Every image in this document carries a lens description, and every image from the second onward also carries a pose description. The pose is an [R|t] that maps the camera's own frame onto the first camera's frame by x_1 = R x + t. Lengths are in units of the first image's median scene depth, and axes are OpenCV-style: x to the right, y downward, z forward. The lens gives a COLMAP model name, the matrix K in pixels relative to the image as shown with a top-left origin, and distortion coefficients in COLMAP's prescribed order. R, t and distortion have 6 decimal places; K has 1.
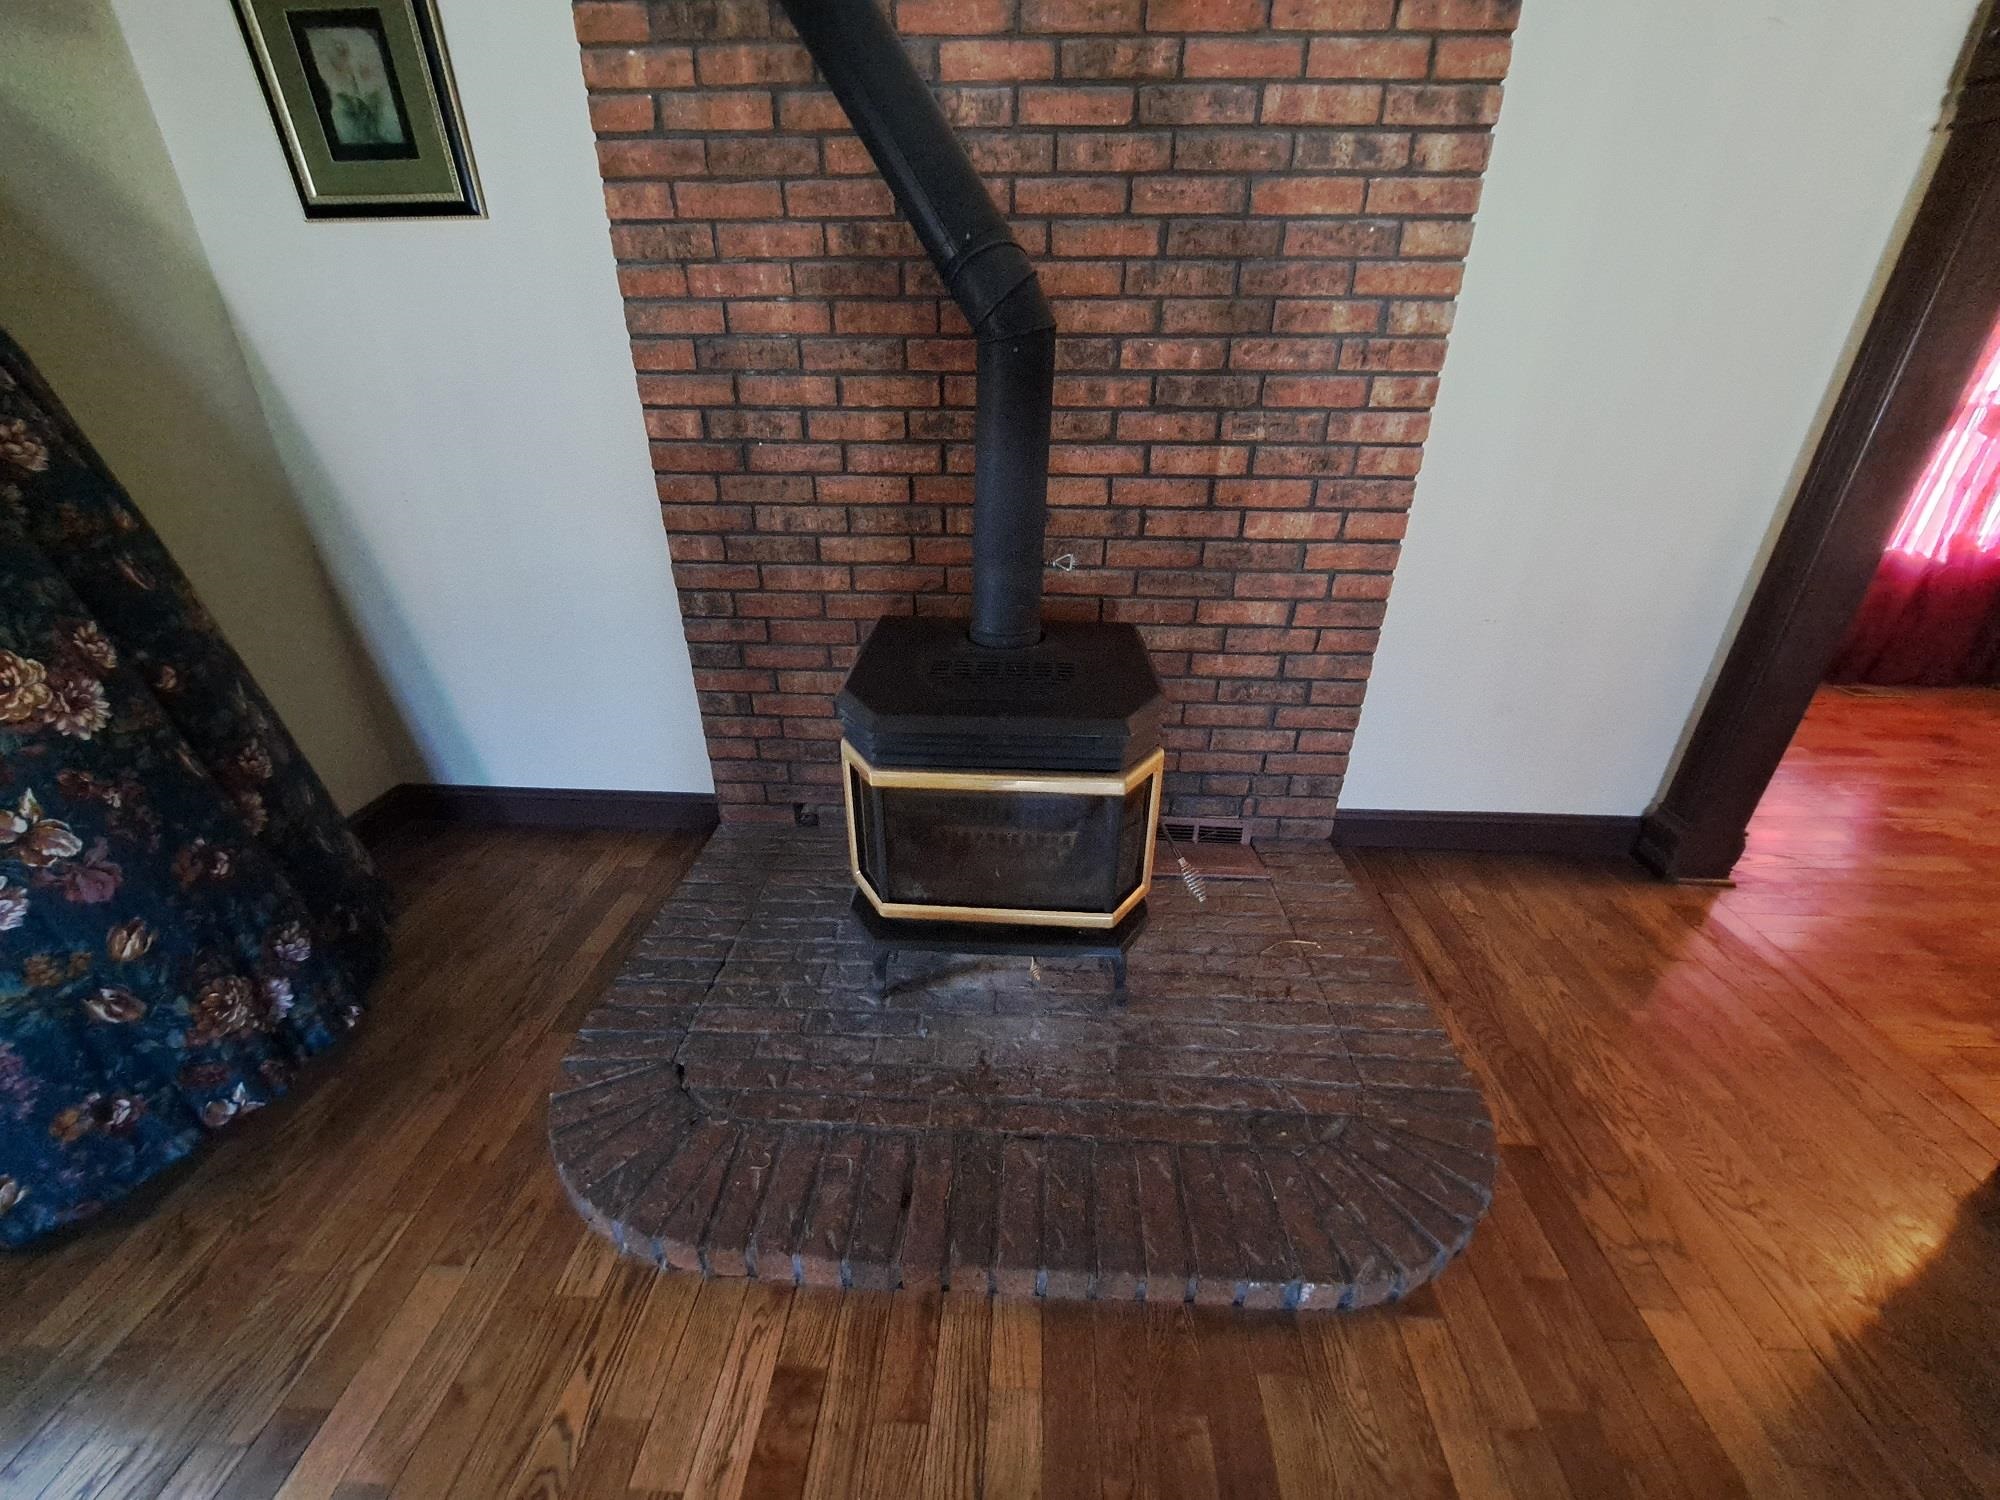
lens RADIAL K [[792.5, 0, 1000.0], [0, 792.5, 750.0], [0, 0, 1]] dist [0.000078, 0.000006]
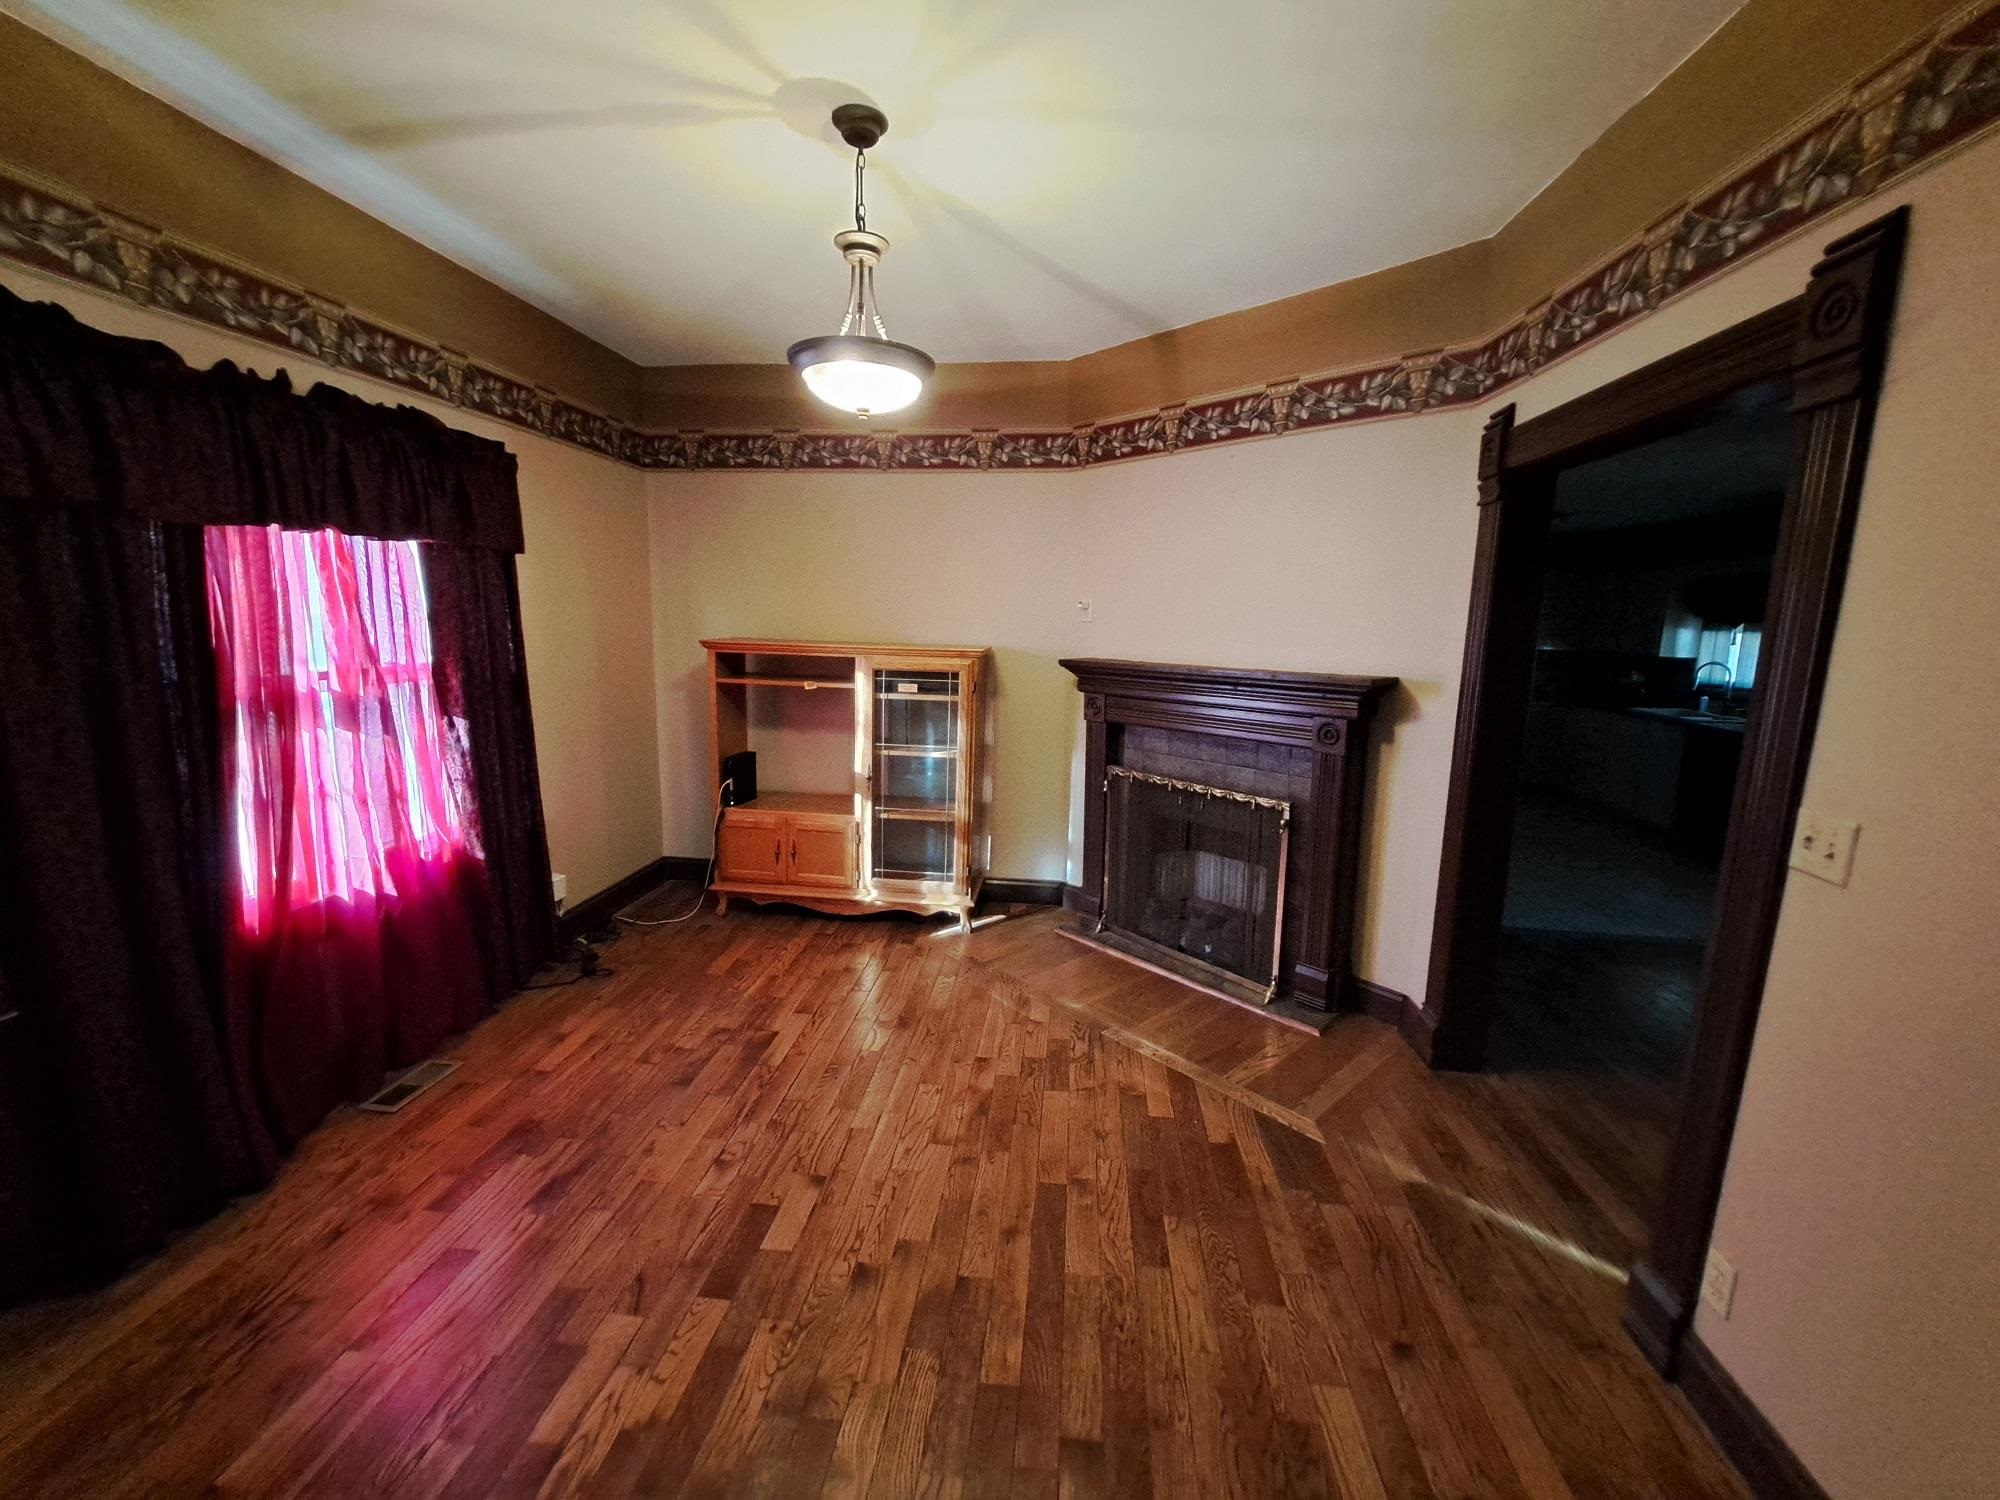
lens RADIAL K [[774.4, 0, 998.0], [0, 774.4, 738.4], [0, 0, 1]] dist [-0.000917, -0.000098]
pose [[0.068740, -0.158450, 0.984971, 0.566327], [0.449612, 0.886276, 0.111195, -0.193100], [-0.890575, 0.435211, 0.132164, 0.367907]]
